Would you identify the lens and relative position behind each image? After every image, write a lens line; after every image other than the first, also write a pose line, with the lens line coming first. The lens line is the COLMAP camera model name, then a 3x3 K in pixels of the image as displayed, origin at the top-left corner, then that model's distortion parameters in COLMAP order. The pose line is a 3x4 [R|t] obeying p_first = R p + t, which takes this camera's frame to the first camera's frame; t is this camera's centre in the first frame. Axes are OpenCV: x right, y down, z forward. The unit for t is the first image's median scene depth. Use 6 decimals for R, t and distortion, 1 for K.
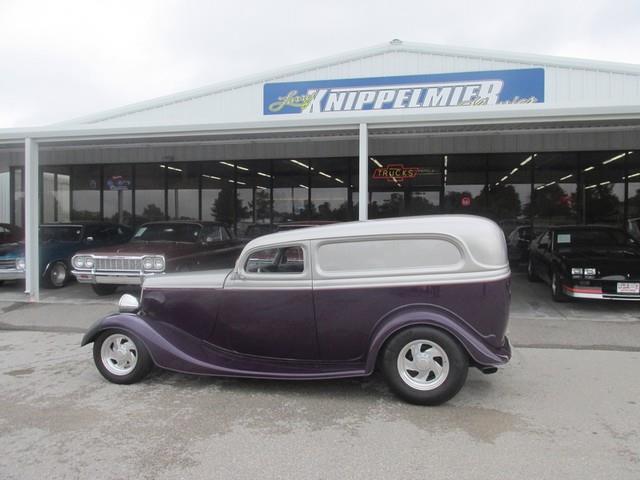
lens RADIAL K [[532.0, 0, 319.2], [0, 532.0, 238.5], [0, 0, 1]] dist [-0.024207, 0.000382]
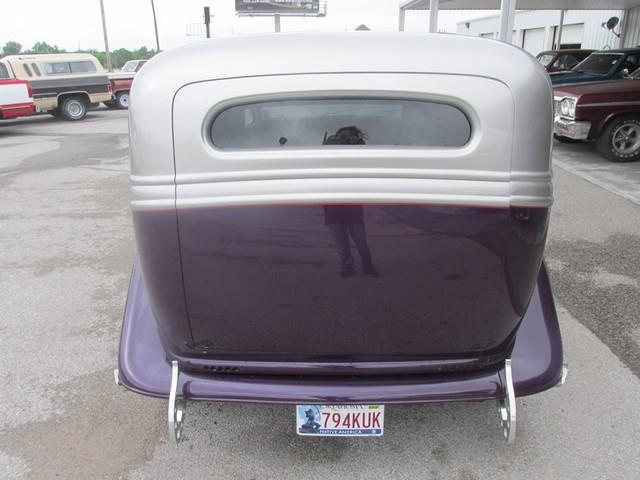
lens RADIAL K [[532.0, 0, 319.6], [0, 532.0, 237.3], [0, 0, 1]] dist [-0.024207, 0.000382]
pose [[0.225754, 0.318221, -0.920745, 0.644671], [-0.013398, 0.946069, 0.323688, -0.030083], [0.974092, -0.060738, 0.217842, 0.904203]]
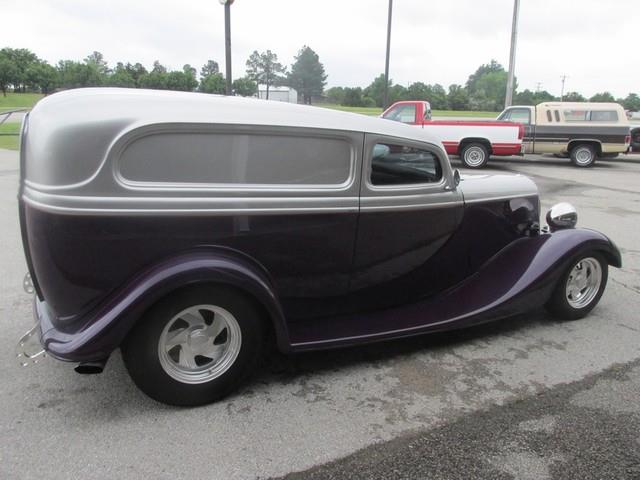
lens RADIAL K [[532.0, 0, 319.7], [0, 532.0, 239.2], [0, 0, 1]] dist [-0.024207, 0.000382]
pose [[-0.764813, 0.153243, -0.625762, 0.469339], [-0.029248, 0.962039, 0.271341, -0.050688], [0.643588, 0.225828, -0.731297, 1.624002]]
